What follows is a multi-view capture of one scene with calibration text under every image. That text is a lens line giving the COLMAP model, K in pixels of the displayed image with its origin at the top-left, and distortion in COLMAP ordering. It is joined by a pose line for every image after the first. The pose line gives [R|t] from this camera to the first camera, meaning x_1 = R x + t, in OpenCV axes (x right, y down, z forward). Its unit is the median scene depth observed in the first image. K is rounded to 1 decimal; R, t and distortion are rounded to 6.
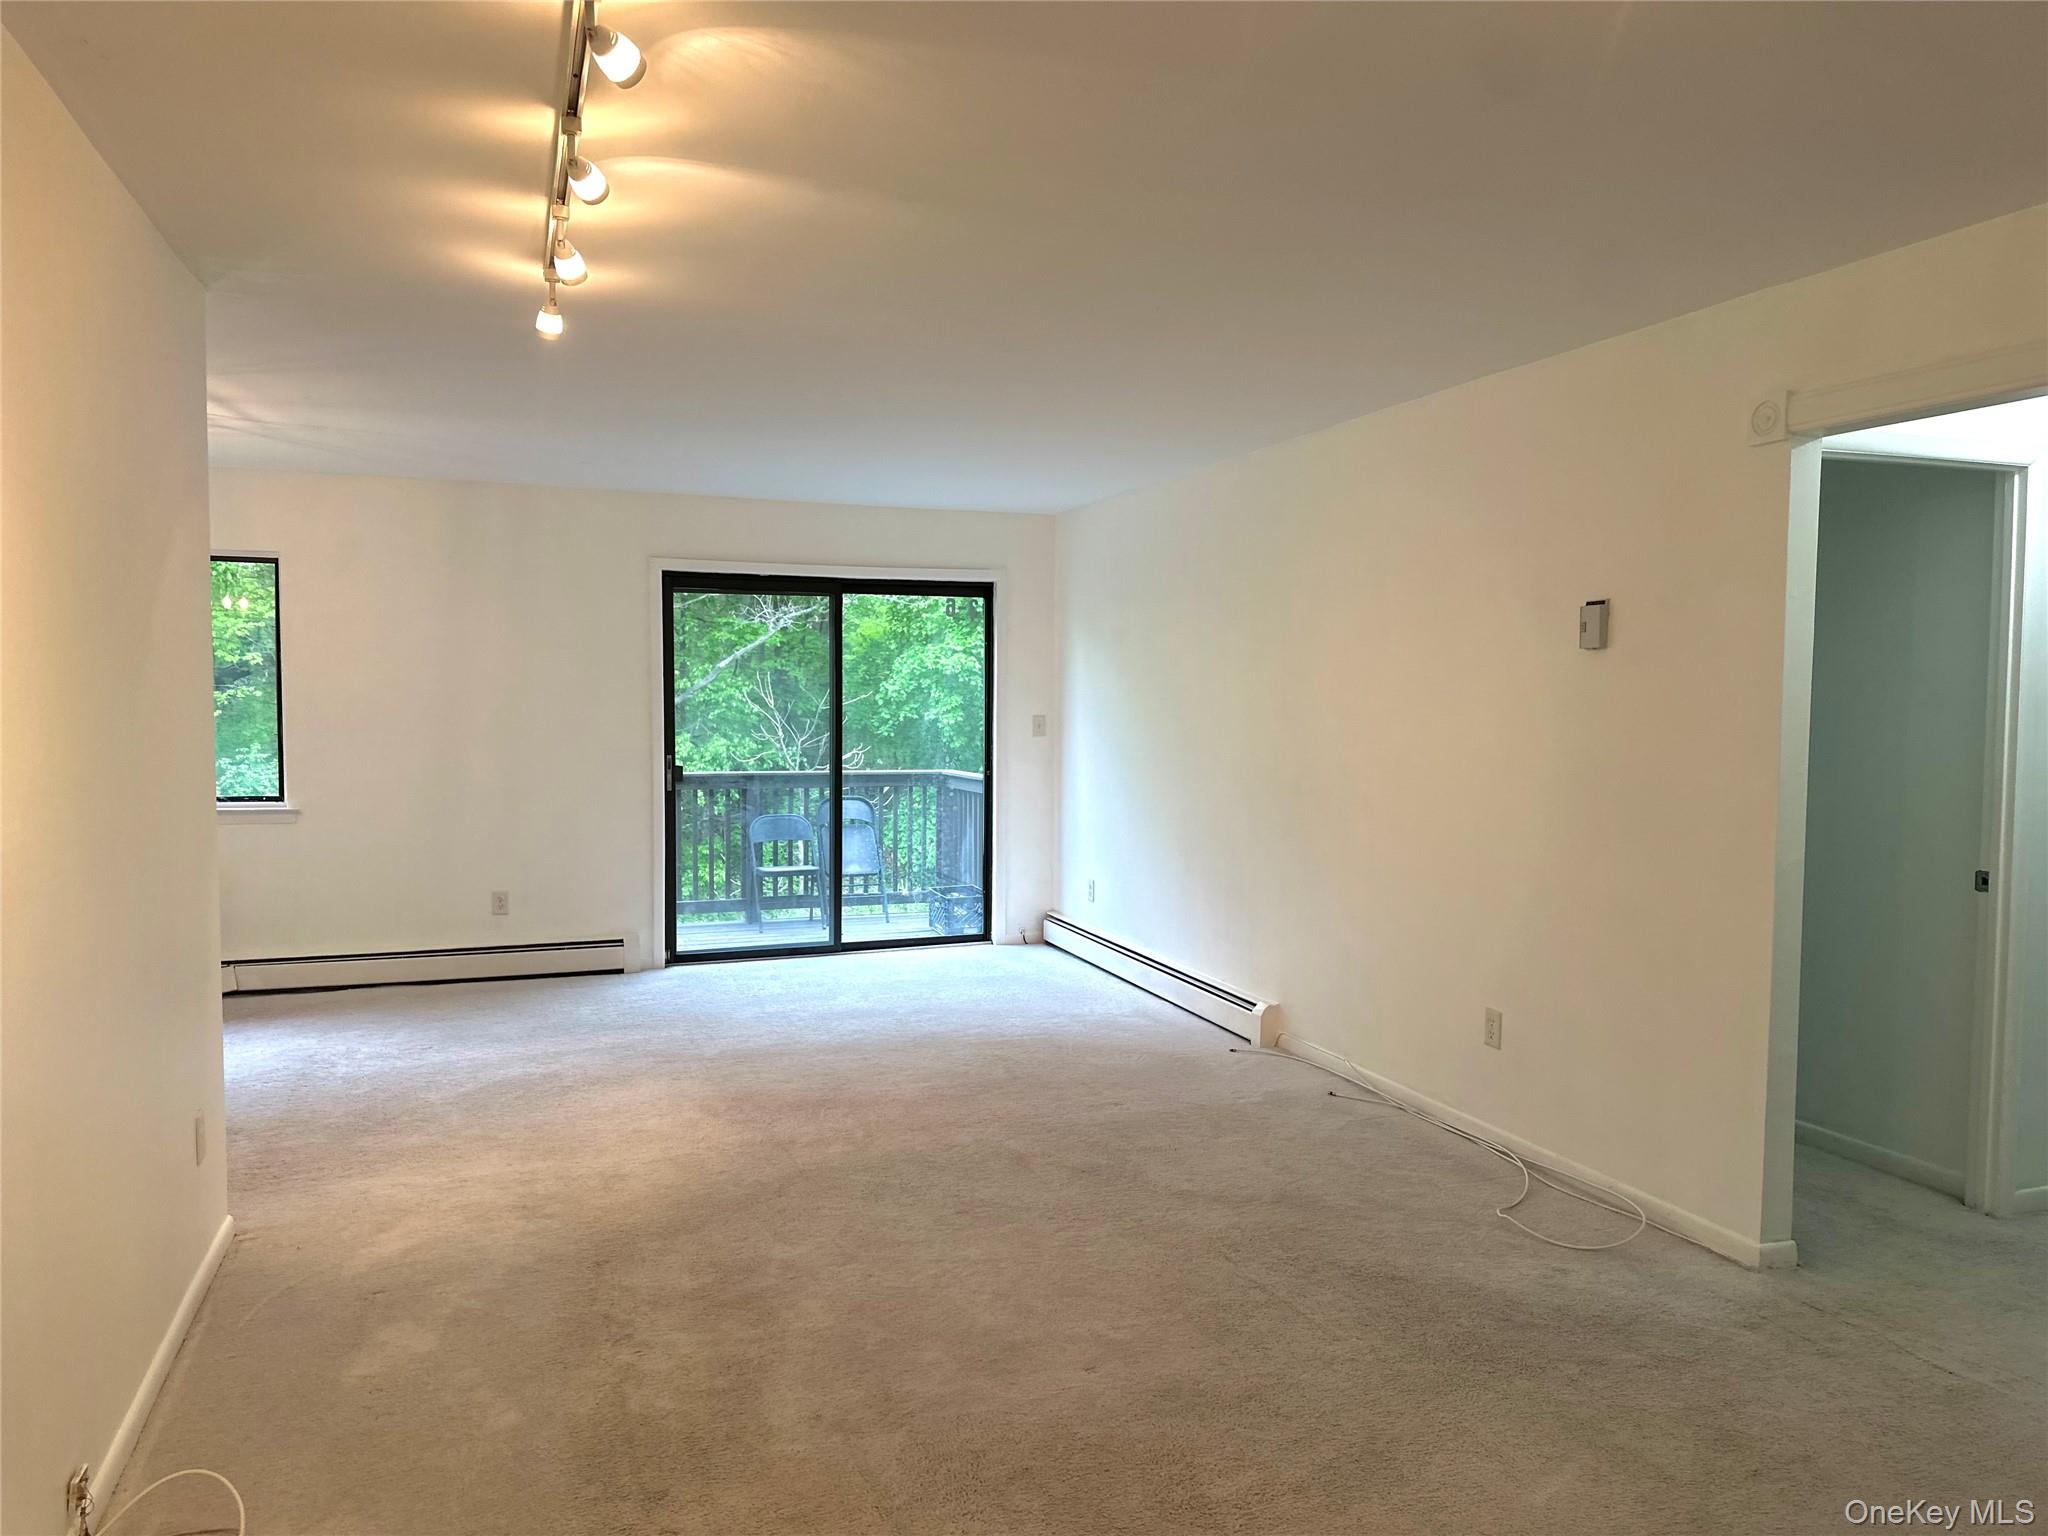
lens RADIAL K [[1403.7, 0, 1024.0], [0, 1403.7, 768.0], [0, 0, 1]] dist [0.035268, -0.045127]
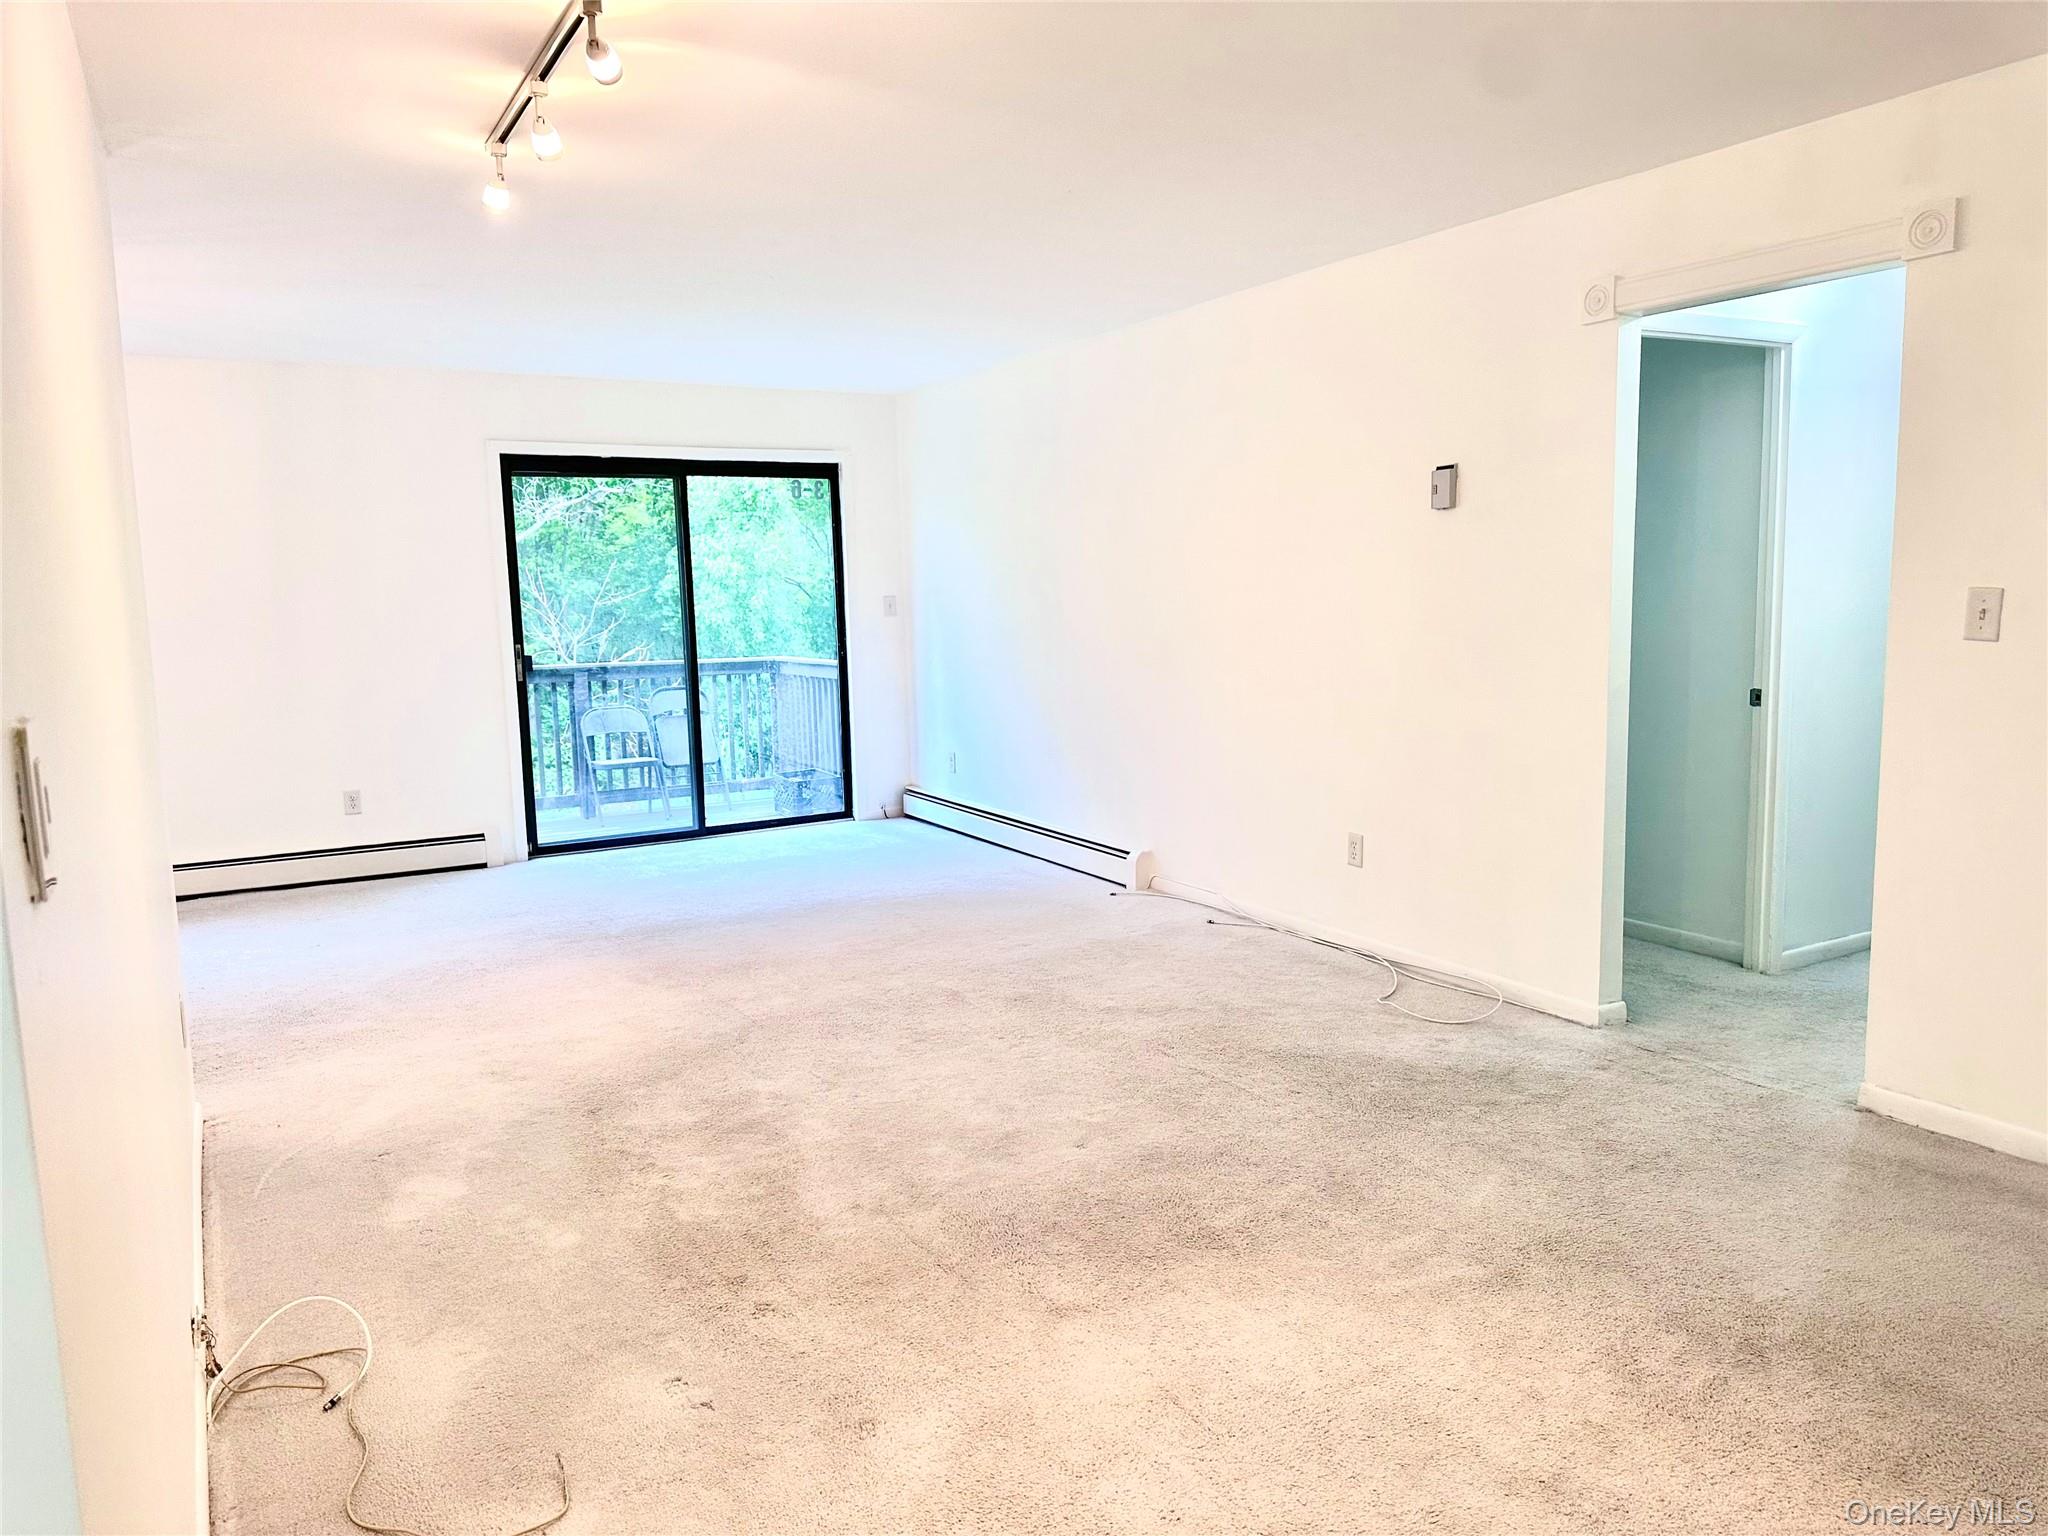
lens RADIAL K [[1406.7, 0, 1014.6], [0, 1406.7, 781.8], [0, 0, 1]] dist [0.114136, -0.215252]
pose [[0.983874, -0.051776, 0.171207, -0.153066], [0.037563, 0.995652, 0.085239, 0.025308], [-0.174876, -0.077433, 0.981541, -0.078662]]
